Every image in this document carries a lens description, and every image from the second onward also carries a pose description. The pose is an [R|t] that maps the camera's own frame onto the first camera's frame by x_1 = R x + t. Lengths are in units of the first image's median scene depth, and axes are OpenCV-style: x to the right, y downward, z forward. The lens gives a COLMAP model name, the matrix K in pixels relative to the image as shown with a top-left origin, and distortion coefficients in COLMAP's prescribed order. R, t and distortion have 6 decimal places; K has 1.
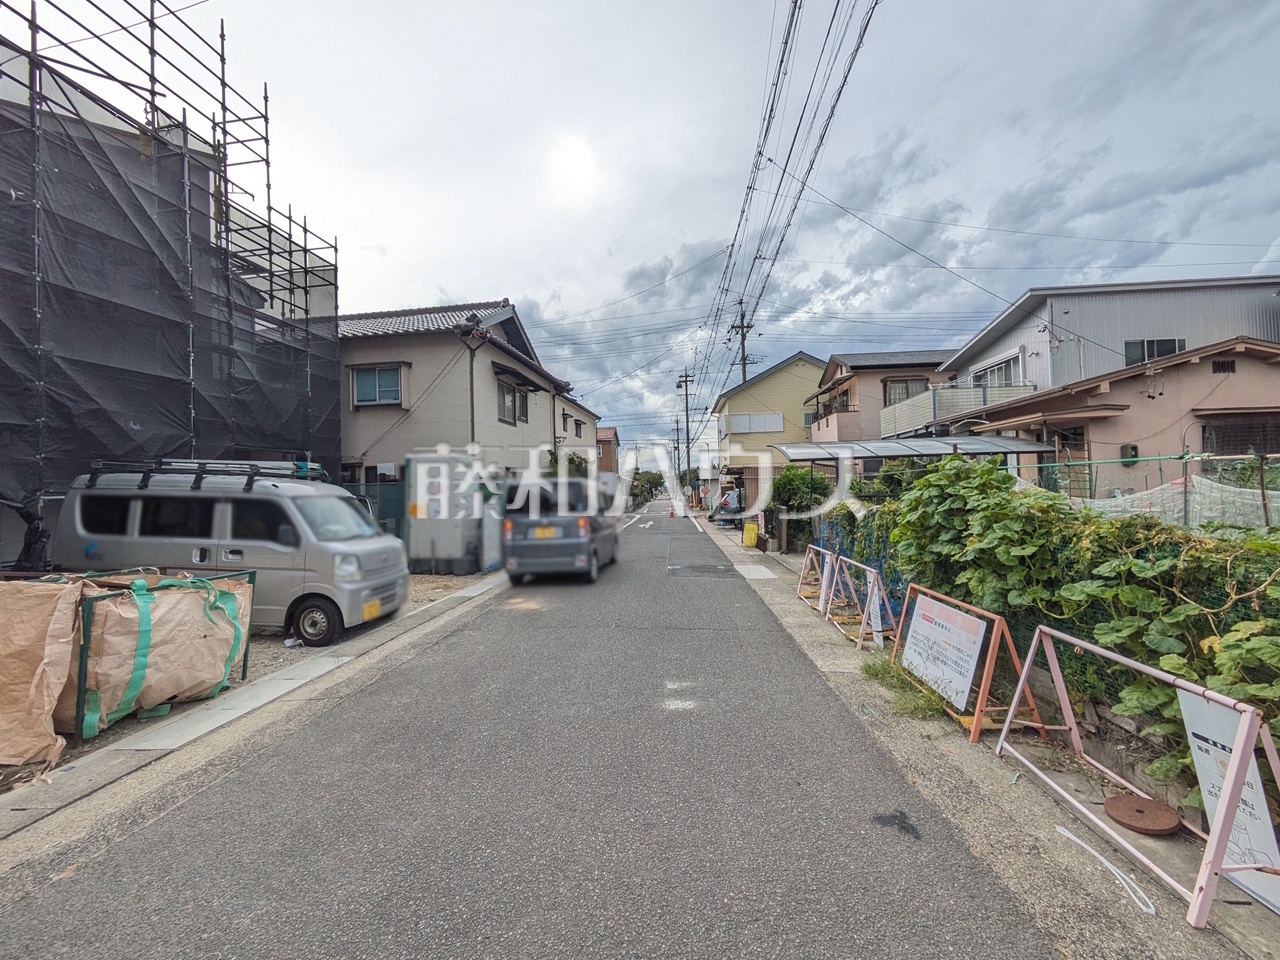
lens RADIAL K [[514.1, 0, 640.0], [0, 514.1, 480.0], [0, 0, 1]] dist [-0.001068, 0.003667]
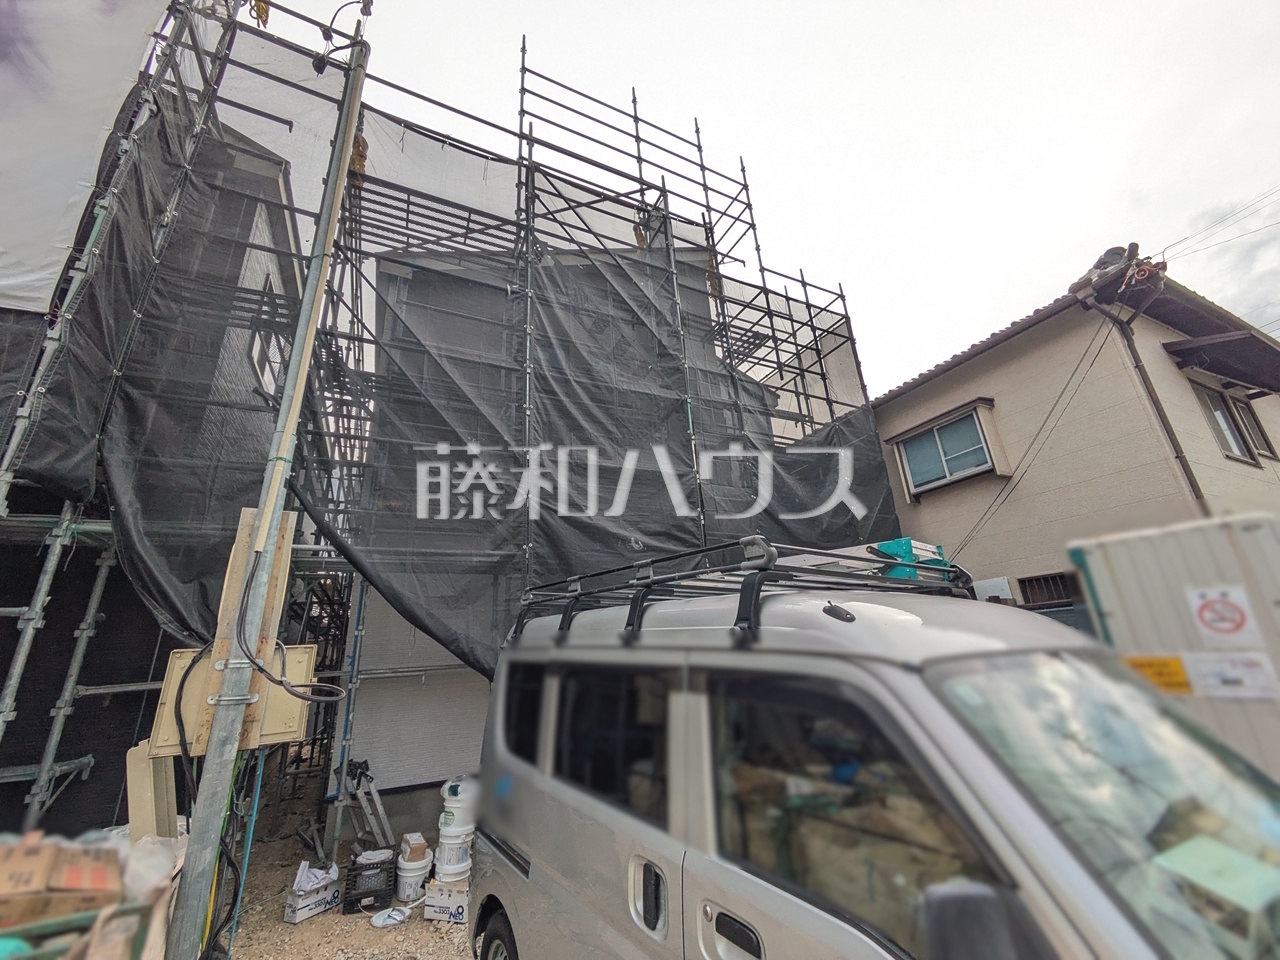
lens RADIAL K [[514.1, 0, 640.0], [0, 514.1, 480.0], [0, 0, 1]] dist [-0.001068, 0.003667]
pose [[0.579422, -0.279928, -0.765448, -0.273416], [0.065129, 0.952067, -0.298874, 0.008381], [0.812421, 0.123322, 0.569881, 0.380349]]
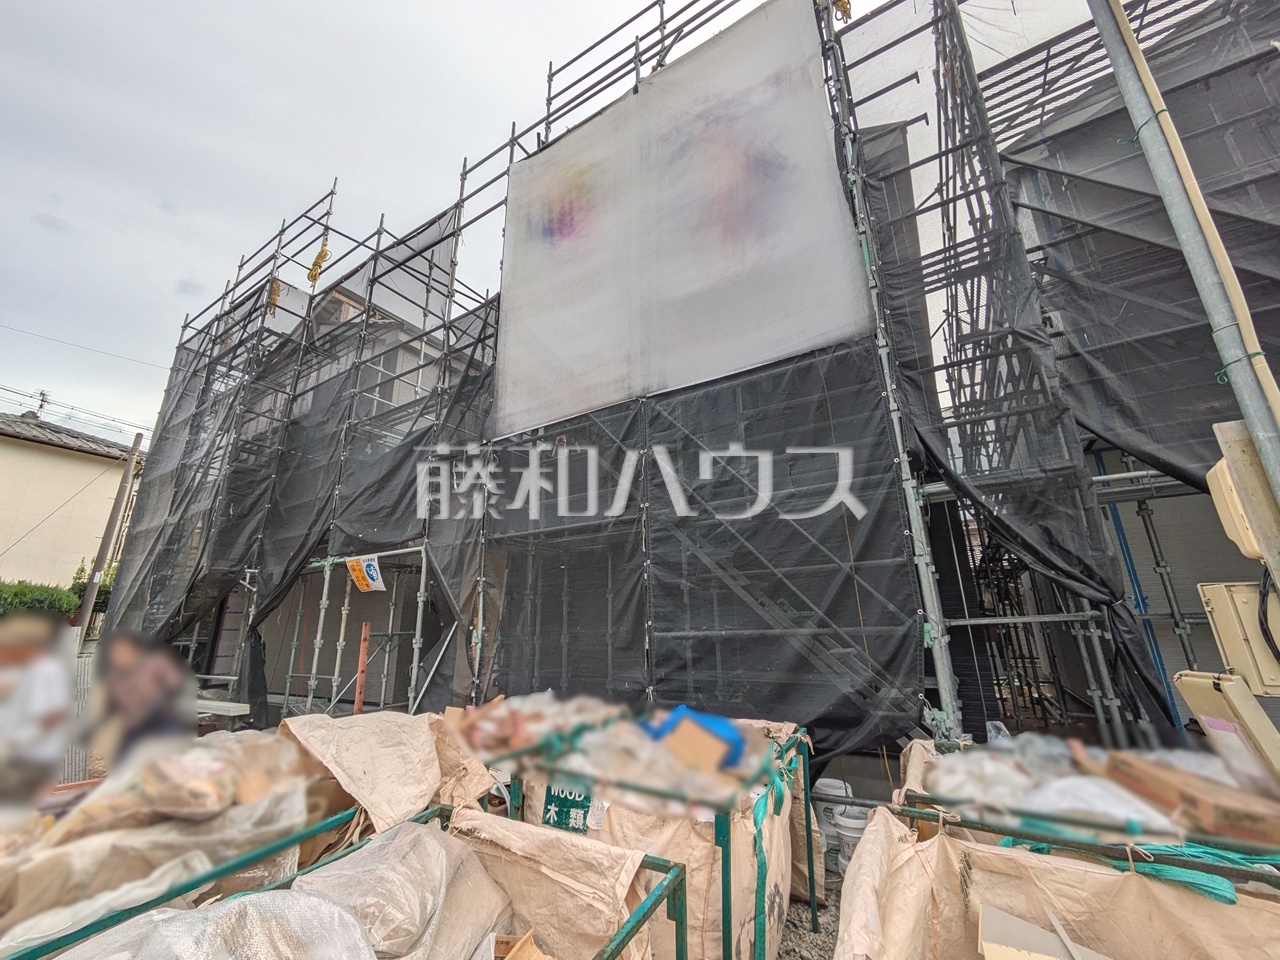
lens RADIAL K [[514.1, 0, 640.0], [0, 514.1, 480.0], [0, 0, 1]] dist [-0.001068, 0.003667]
pose [[-0.381915, -0.231159, -0.894822, -0.289056], [0.053783, 0.961015, -0.271213, 0.005091], [0.922631, -0.151707, -0.354594, 0.287469]]
